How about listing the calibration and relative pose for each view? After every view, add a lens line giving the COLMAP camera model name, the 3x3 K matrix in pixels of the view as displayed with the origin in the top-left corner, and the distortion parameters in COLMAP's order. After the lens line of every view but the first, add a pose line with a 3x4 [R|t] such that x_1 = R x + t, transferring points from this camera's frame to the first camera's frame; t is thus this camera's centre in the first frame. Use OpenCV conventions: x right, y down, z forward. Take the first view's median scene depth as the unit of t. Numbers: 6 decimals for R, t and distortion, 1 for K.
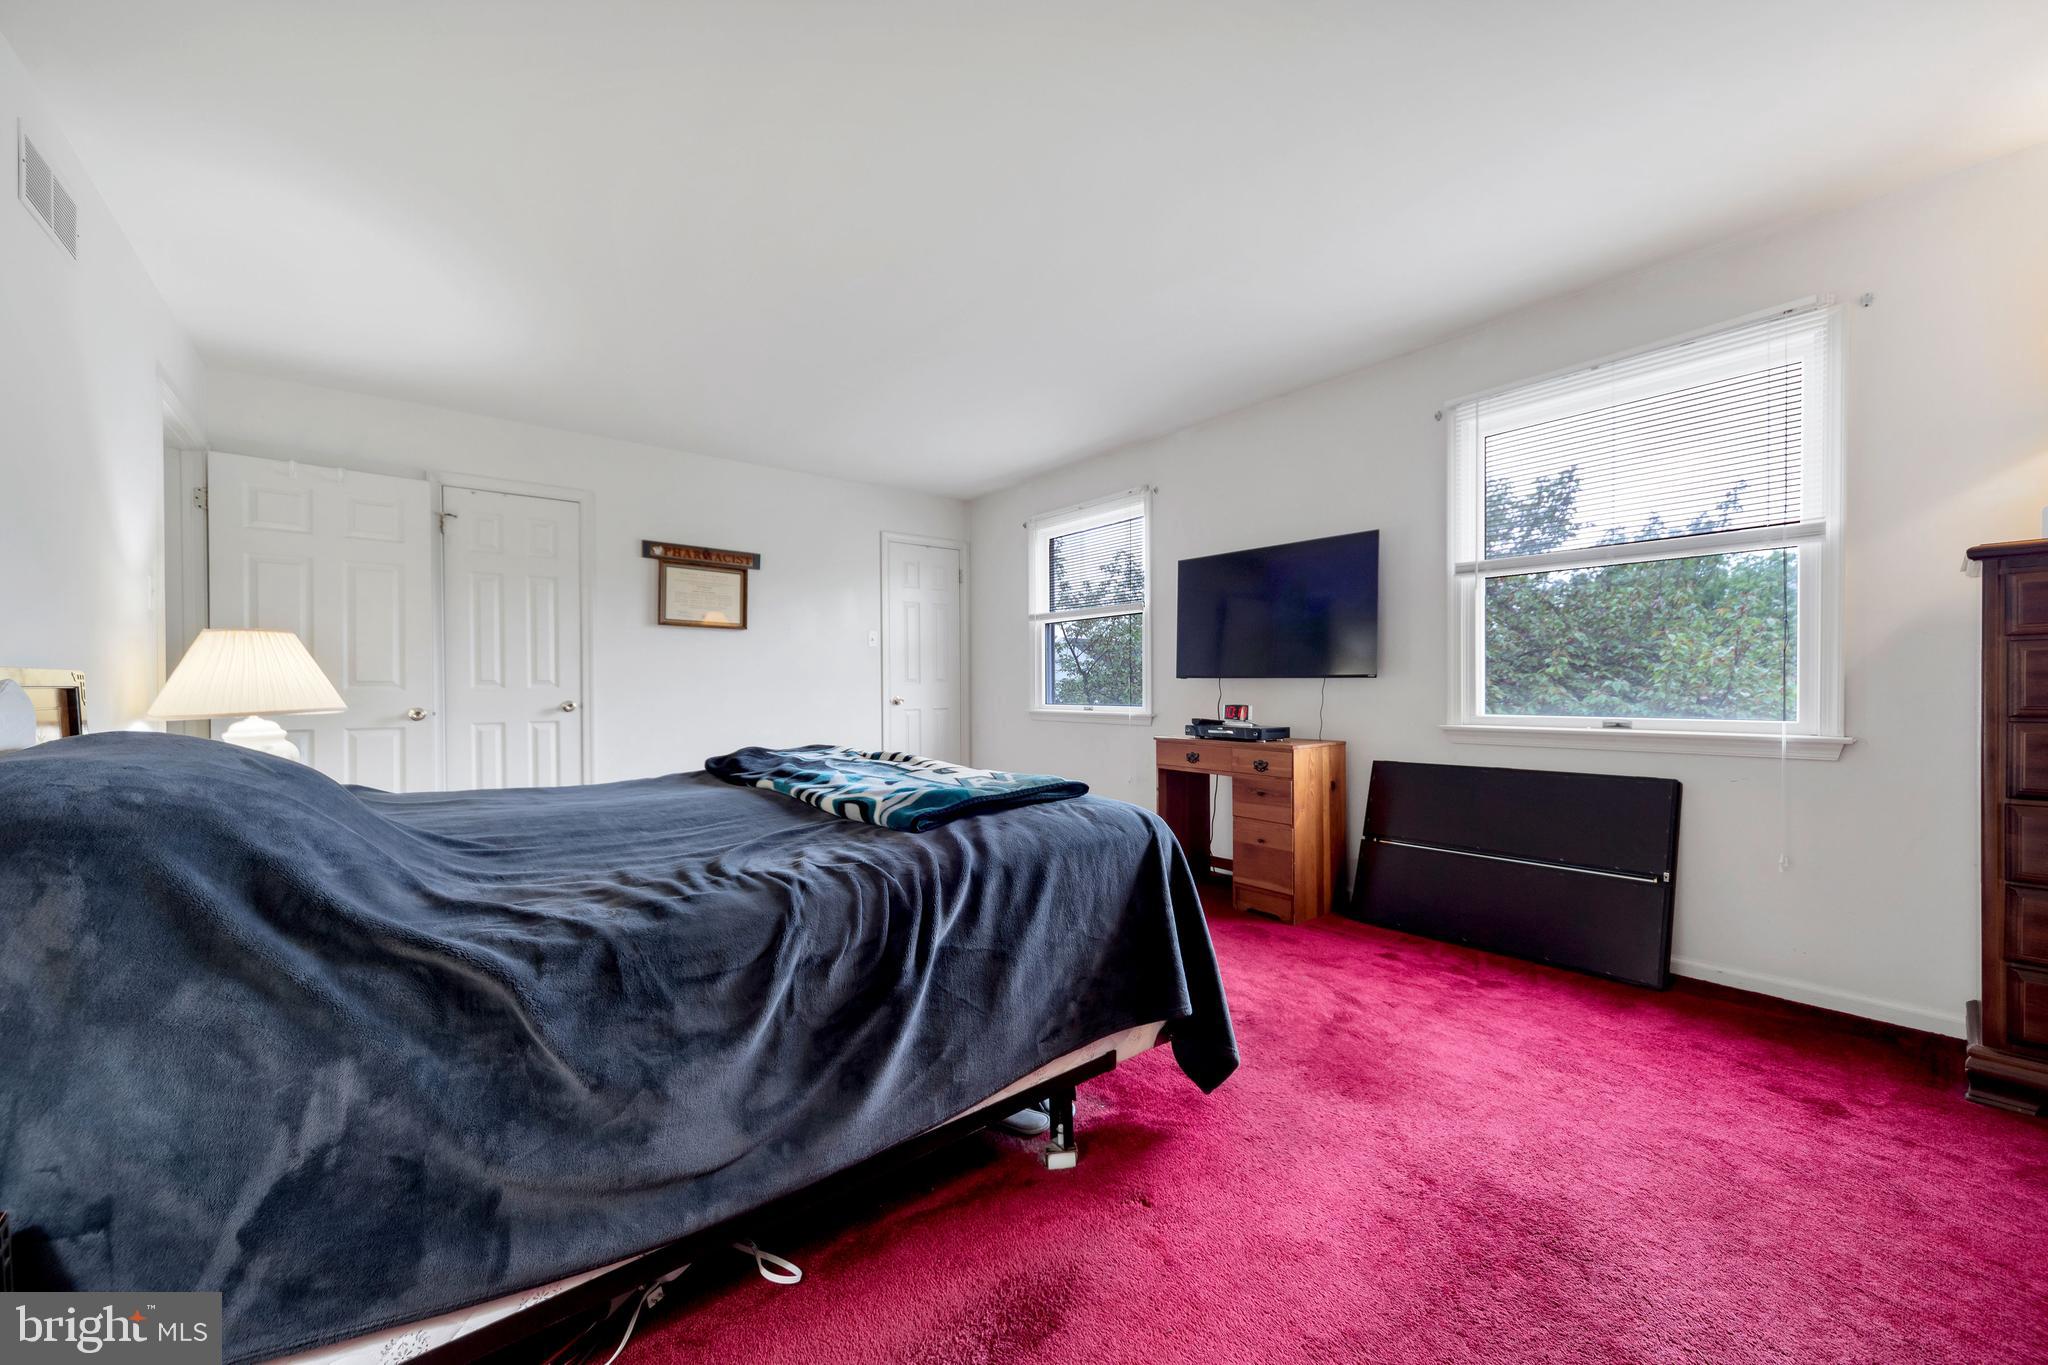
lens RADIAL K [[764.8, 0, 1020.2], [0, 764.8, 689.6], [0, 0, 1]] dist [0.000110, -0.000006]
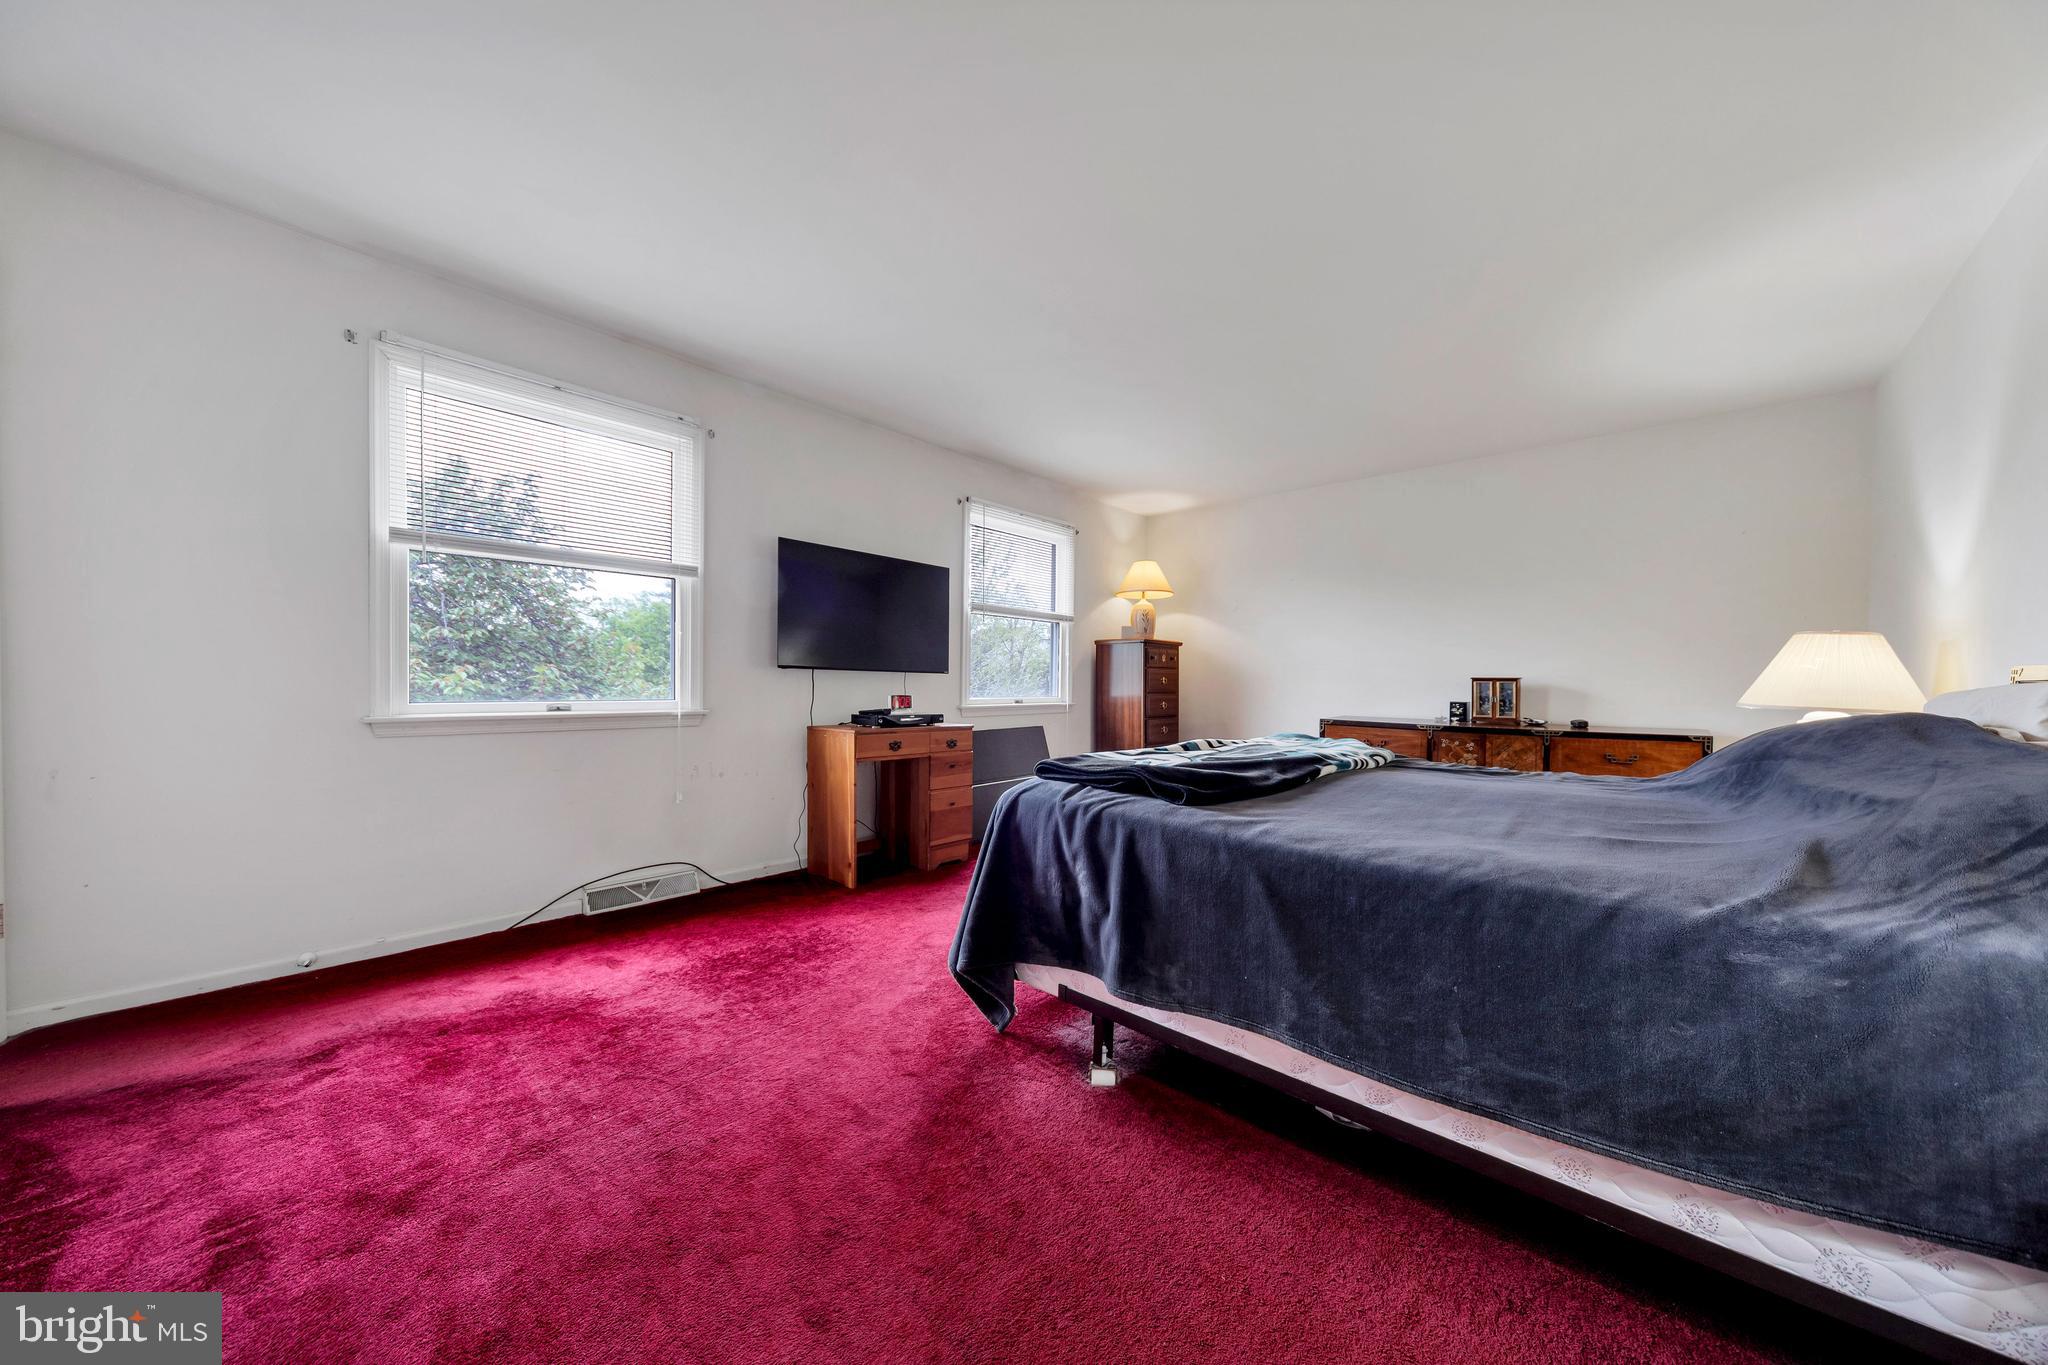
lens RADIAL K [[764.8, 0, 1021.0], [0, 764.8, 684.7], [0, 0, 1]] dist [0.000110, -0.000006]
pose [[-0.155050, -0.005841, 0.987889, -0.504613], [-0.012275, 0.999917, 0.003986, -0.001275], [-0.987830, -0.011508, -0.155109, 0.593498]]
